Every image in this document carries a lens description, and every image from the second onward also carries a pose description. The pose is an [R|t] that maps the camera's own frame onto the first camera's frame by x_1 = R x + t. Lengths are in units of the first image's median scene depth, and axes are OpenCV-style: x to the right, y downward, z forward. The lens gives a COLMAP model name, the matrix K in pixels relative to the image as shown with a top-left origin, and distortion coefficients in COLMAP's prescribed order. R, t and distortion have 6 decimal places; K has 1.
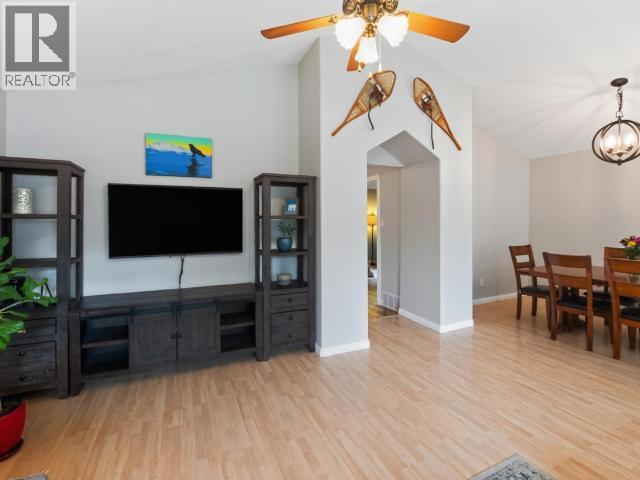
lens RADIAL K [[304.3, 0, 315.6], [0, 304.3, 222.0], [0, 0, 1]] dist [-0.019101, -0.000575]
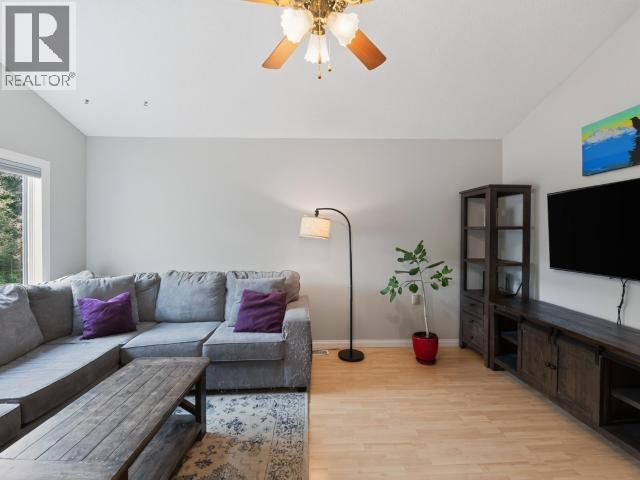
lens RADIAL K [[295.1, 0, 318.3], [0, 295.1, 235.9], [0, 0, 1]] dist [-0.019133, -0.001775]
pose [[-0.377484, 0.008227, -0.925979, 0.455030], [-0.005021, 0.999928, 0.010931, 0.005639], [0.926002, 0.008775, -0.377416, 0.589318]]
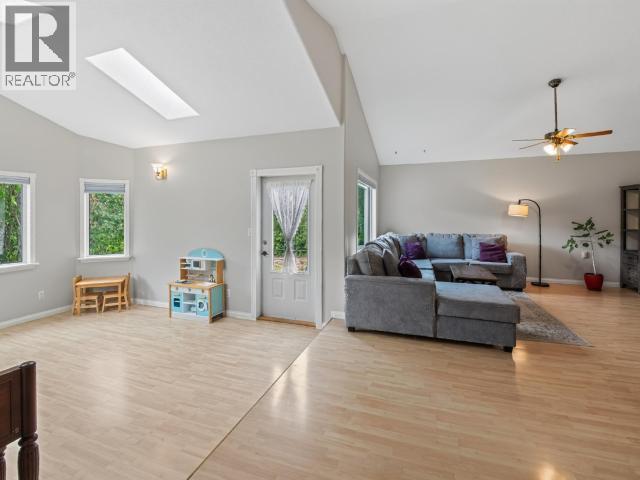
lens RADIAL K [[297.0, 0, 319.9], [0, 297.0, 216.4], [0, 0, 1]] dist [-0.001169, -0.009637]
pose [[-0.685002, 0.004672, -0.728526, 1.667951], [0.000084, 0.999980, 0.006334, 0.013512], [0.728541, 0.004278, -0.684989, 0.563157]]
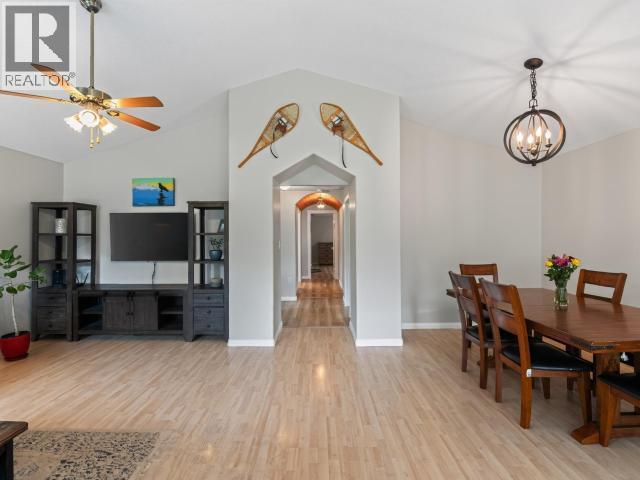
lens RADIAL K [[295.1, 0, 318.3], [0, 295.1, 235.9], [0, 0, 1]] dist [-0.019133, -0.001775]
pose [[0.913385, -0.004576, -0.407071, 0.832069], [0.000696, 0.999953, -0.009679, 0.005025], [0.407096, 0.008557, 0.913345, 0.045206]]
